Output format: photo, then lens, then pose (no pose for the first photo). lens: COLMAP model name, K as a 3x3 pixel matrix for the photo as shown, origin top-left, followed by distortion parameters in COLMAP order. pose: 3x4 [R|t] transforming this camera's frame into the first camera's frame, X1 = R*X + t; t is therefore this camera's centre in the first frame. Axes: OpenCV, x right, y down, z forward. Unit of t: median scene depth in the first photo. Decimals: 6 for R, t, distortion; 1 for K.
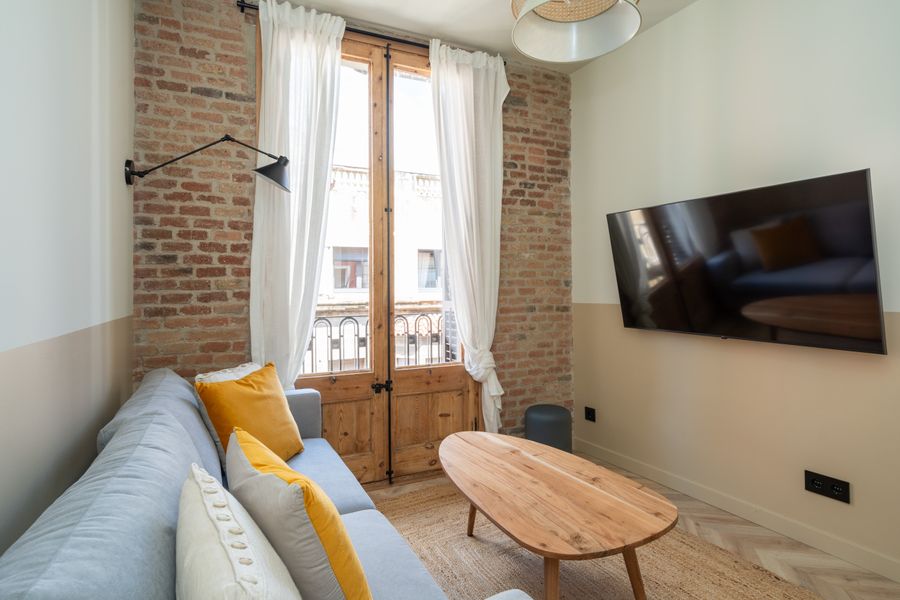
lens RADIAL K [[450.1, 0, 462.8], [0, 450.1, 285.8], [0, 0, 1]] dist [-0.003172, 0.002390]
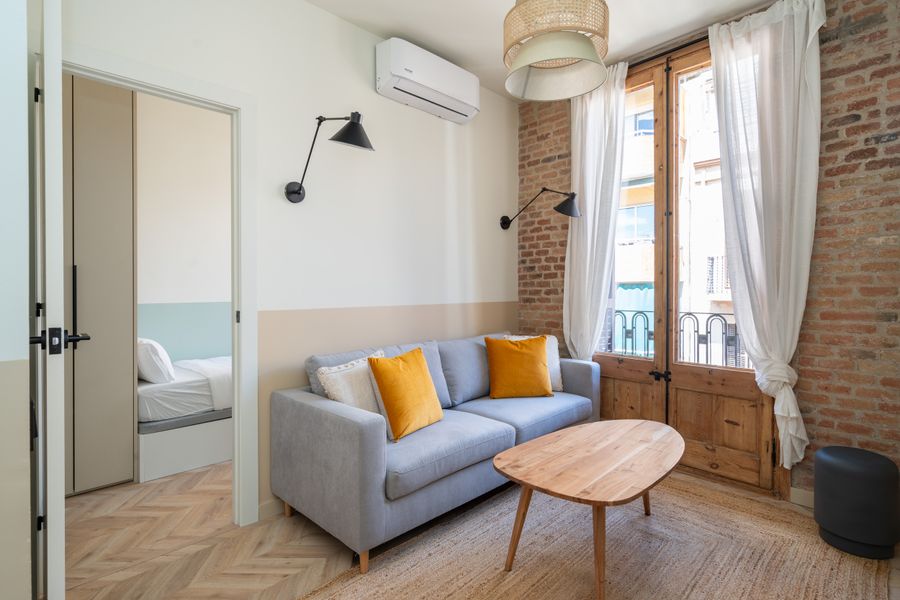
lens RADIAL K [[450.1, 0, 451.3], [0, 450.1, 293.6], [0, 0, 1]] dist [-0.003172, 0.002390]
pose [[0.302040, 0.020876, -0.953067, 0.730242], [0.009949, 0.999637, 0.025049, -0.010065], [0.953243, -0.017047, 0.301722, 0.183939]]
